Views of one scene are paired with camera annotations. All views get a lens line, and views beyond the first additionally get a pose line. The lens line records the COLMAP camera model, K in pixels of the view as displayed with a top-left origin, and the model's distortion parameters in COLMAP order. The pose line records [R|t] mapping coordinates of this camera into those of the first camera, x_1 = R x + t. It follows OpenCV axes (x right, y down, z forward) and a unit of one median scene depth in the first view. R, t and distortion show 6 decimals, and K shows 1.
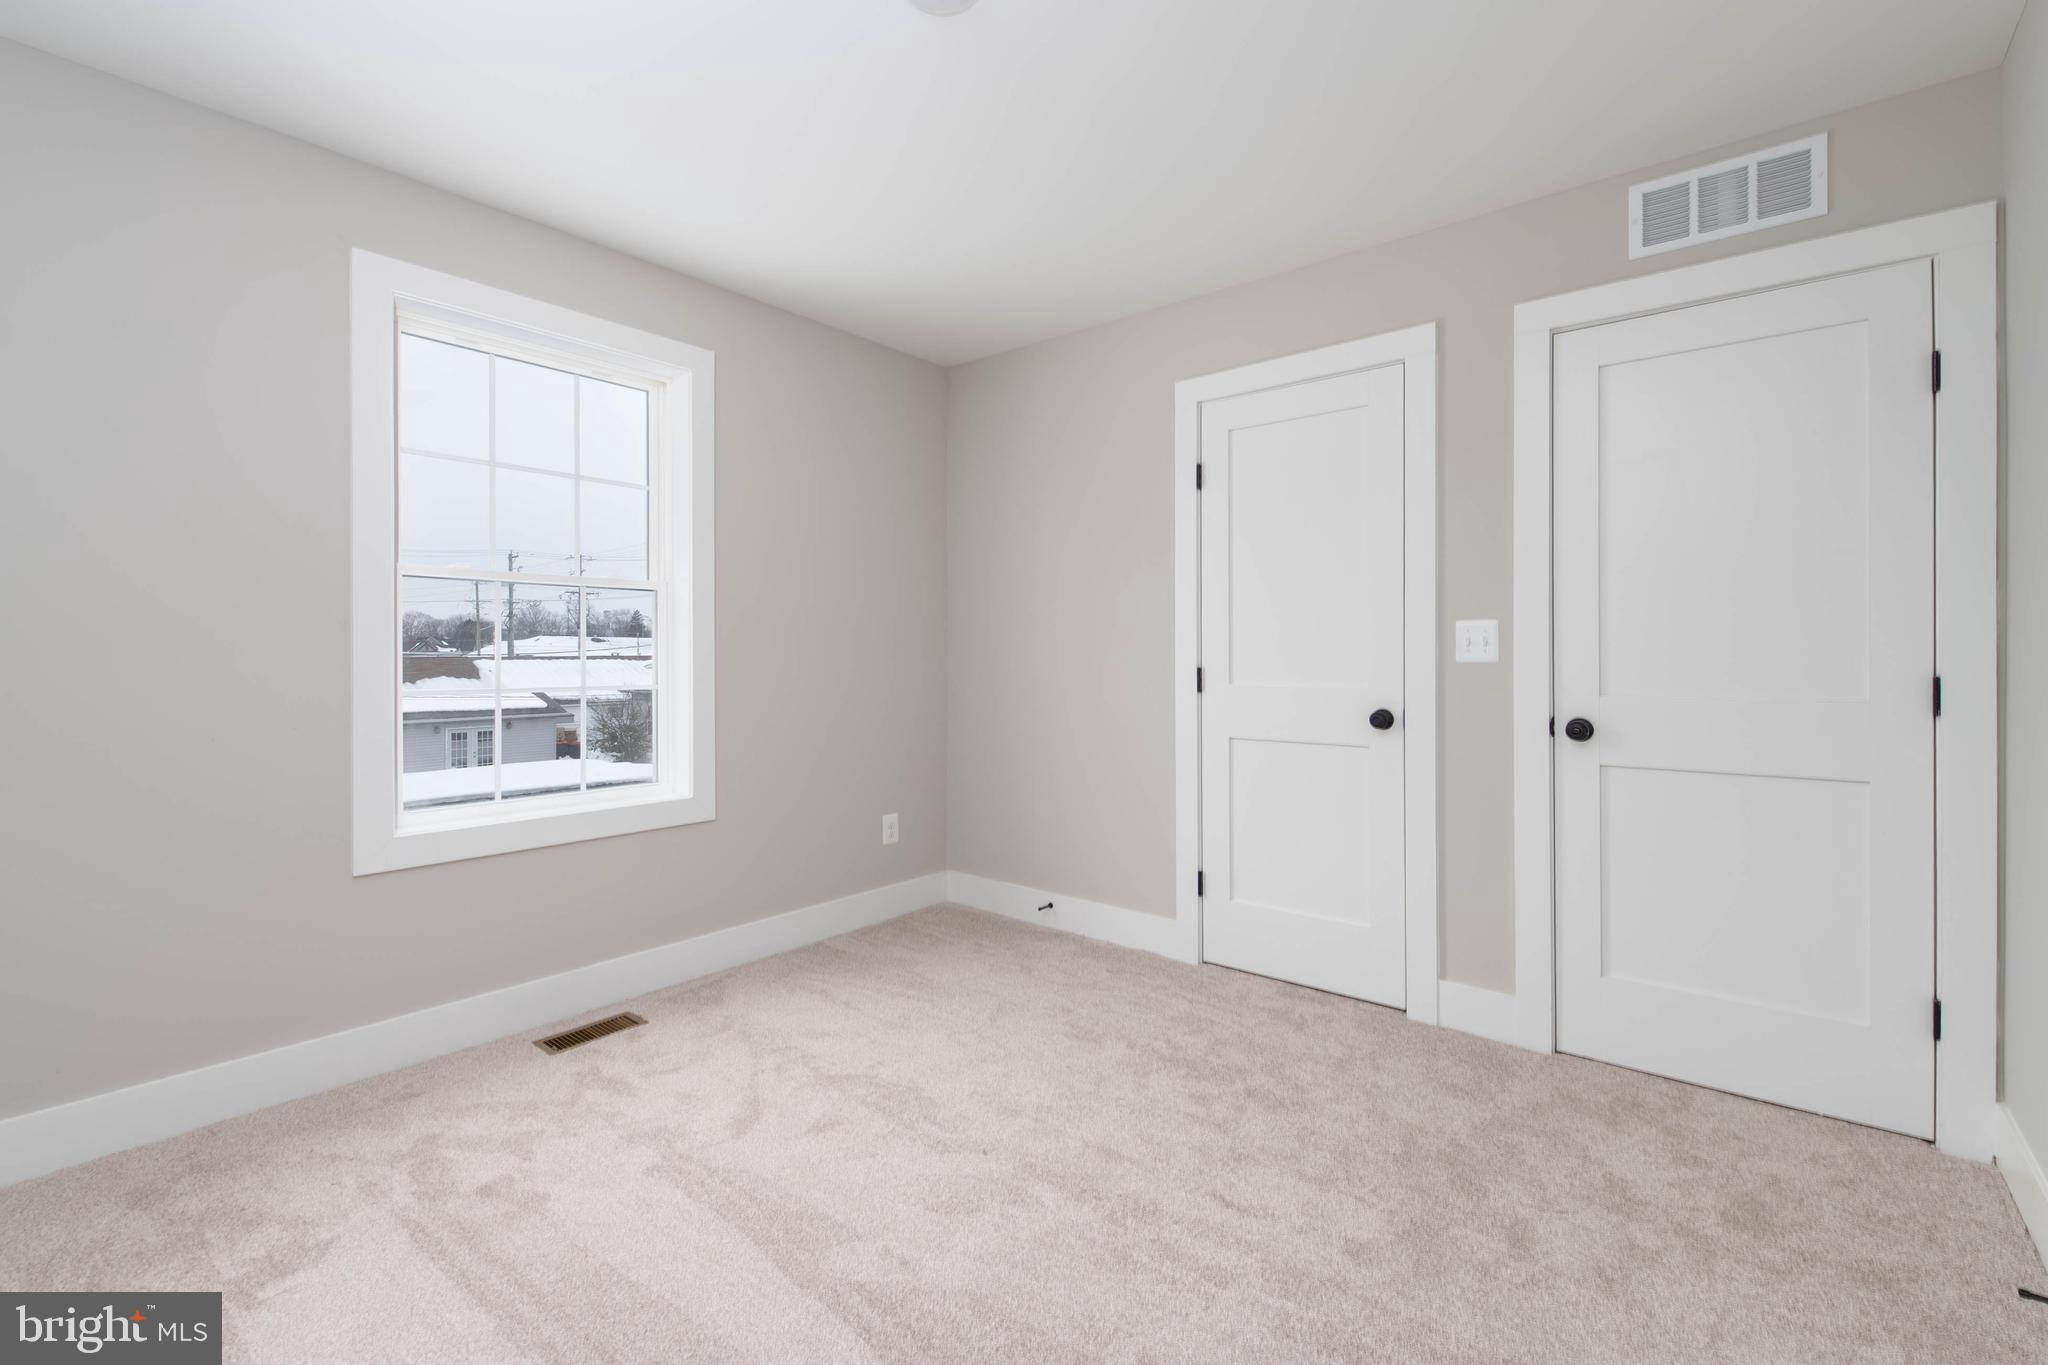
lens RADIAL K [[861.3, 0, 1026.4], [0, 861.3, 654.2], [0, 0, 1]] dist [-0.014166, 0.000146]
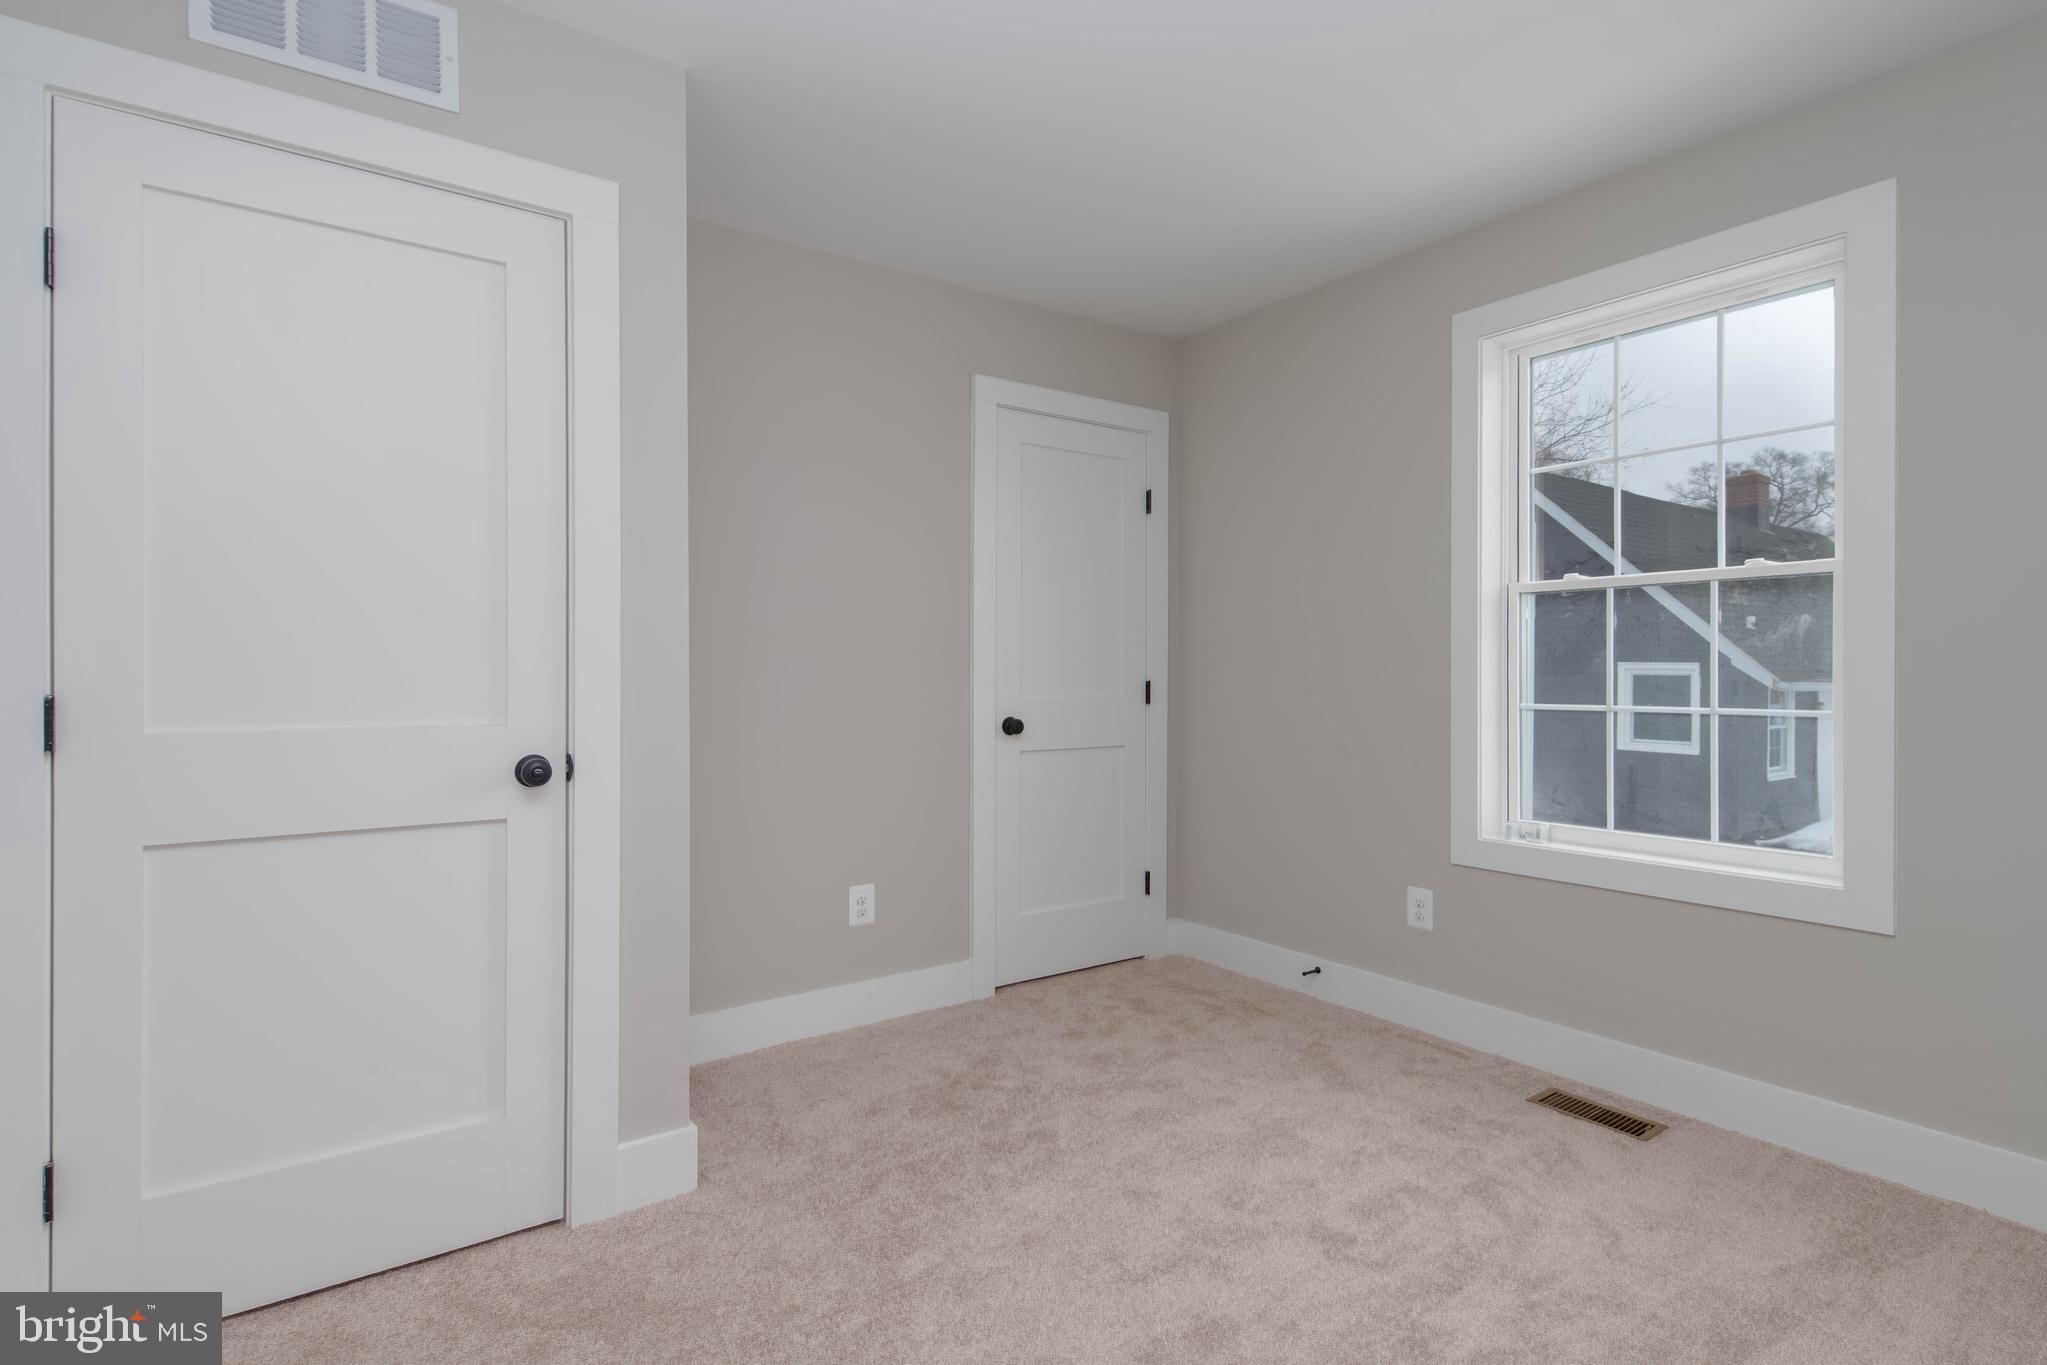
lens RADIAL K [[1010.3, 0, 1052.0], [0, 1010.3, 674.4], [0, 0, 1]] dist [-0.001038, 0.000516]
pose [[-0.241795, 0.000669, -0.970327, 0.696129], [0.001638, 0.999999, 0.000281, 0.002947], [0.970326, -0.001522, -0.241796, 0.834885]]
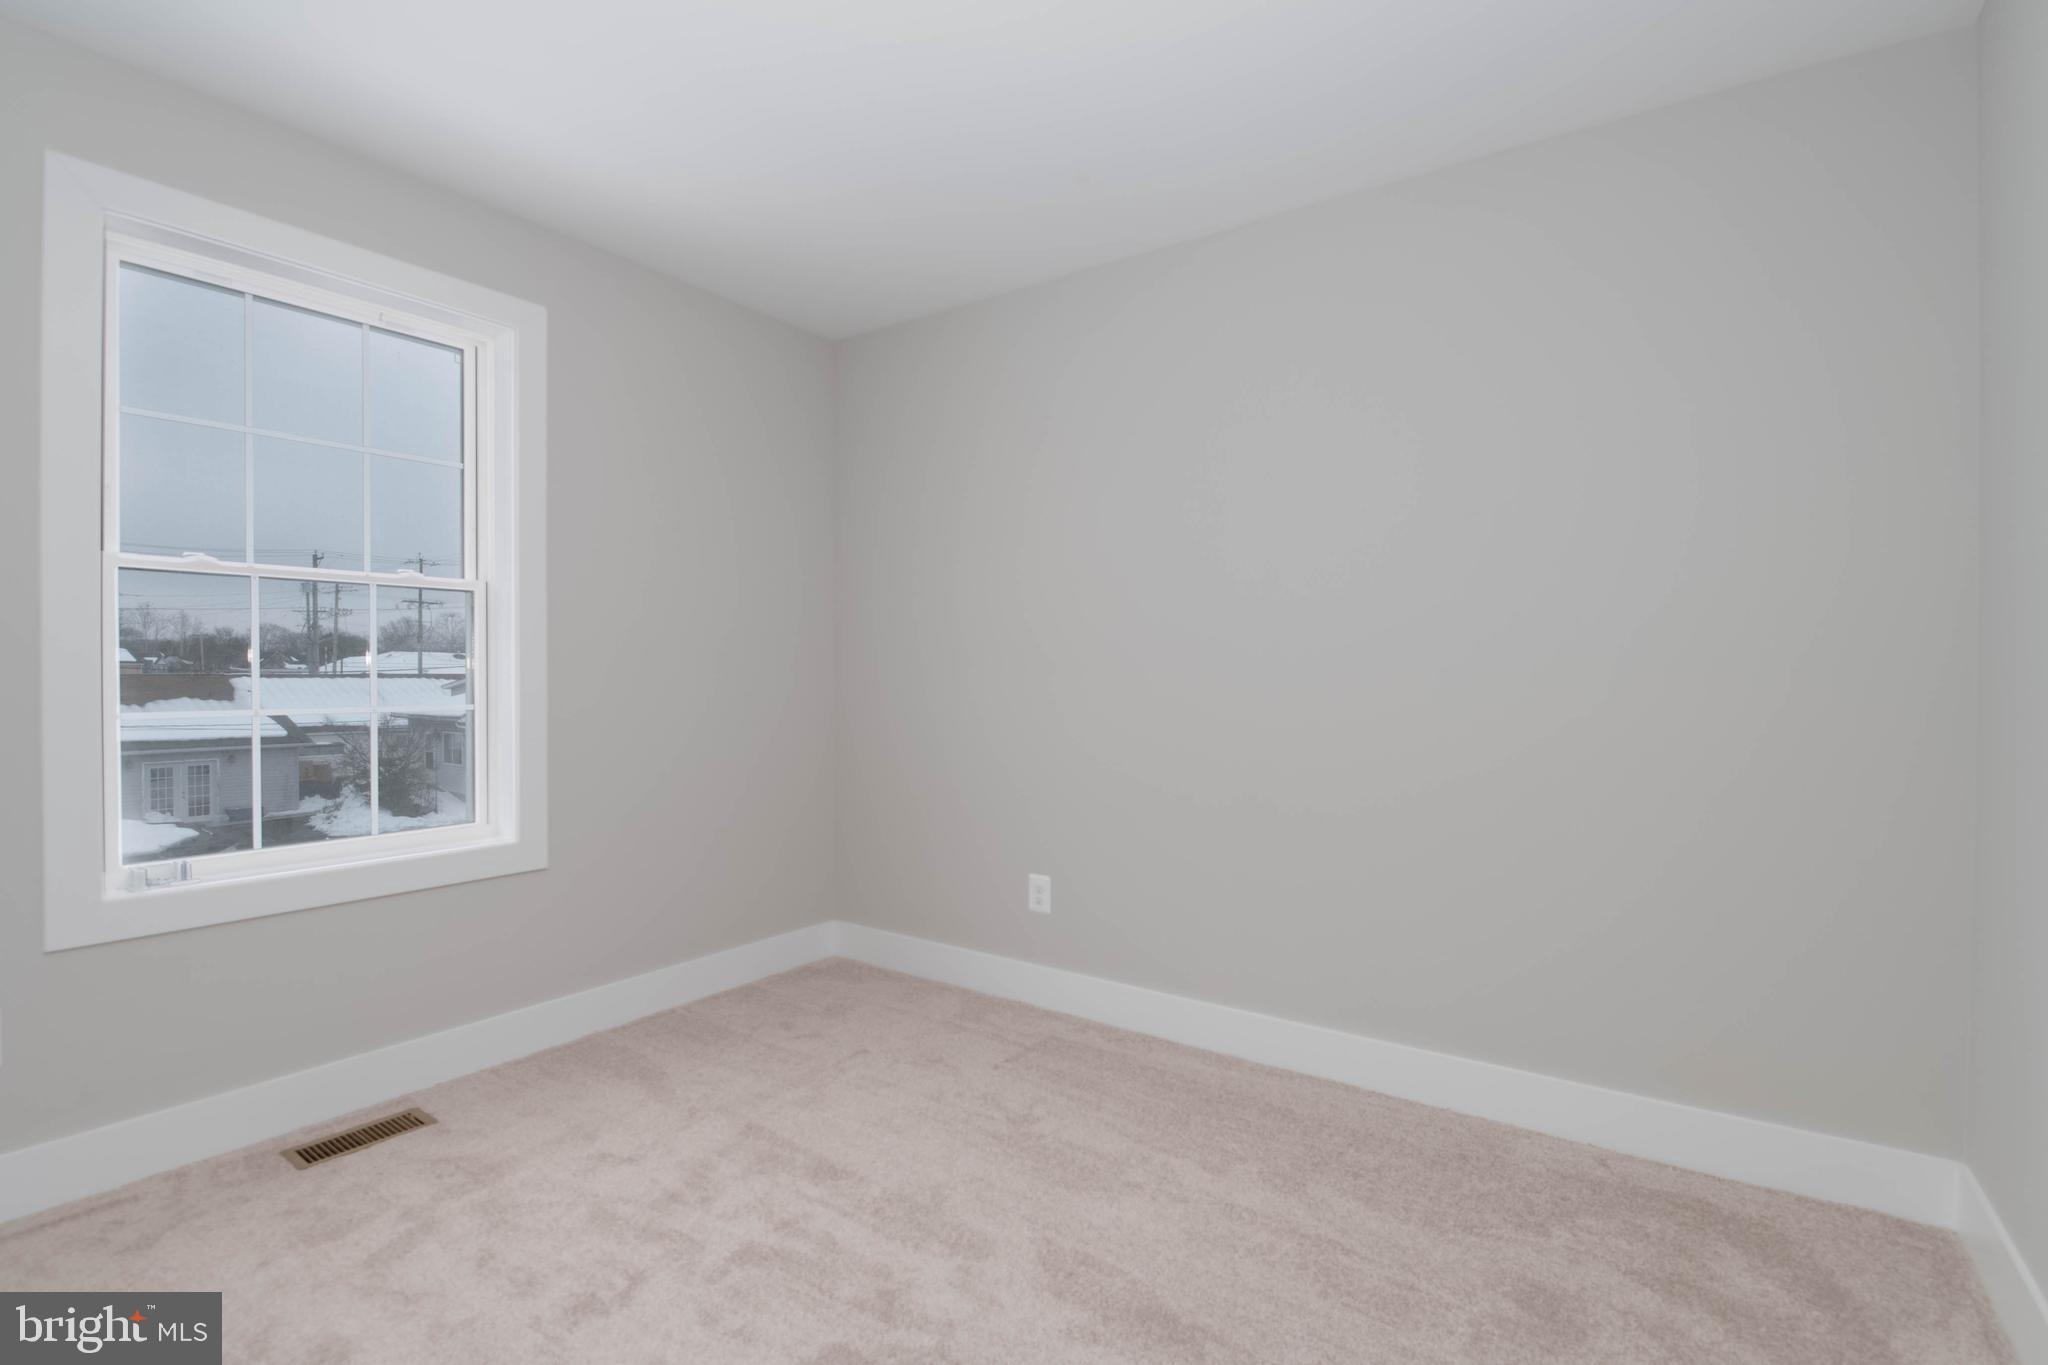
lens RADIAL K [[941.2, 0, 1024.0], [0, 941.2, 682.5], [0, 0, 1]] dist [0.001592, -0.000175]
pose [[0.997698, 0.003057, 0.067748, 0.055651], [-0.003662, 0.999955, 0.008804, 0.001751], [-0.067718, -0.009032, 0.997664, 0.073190]]
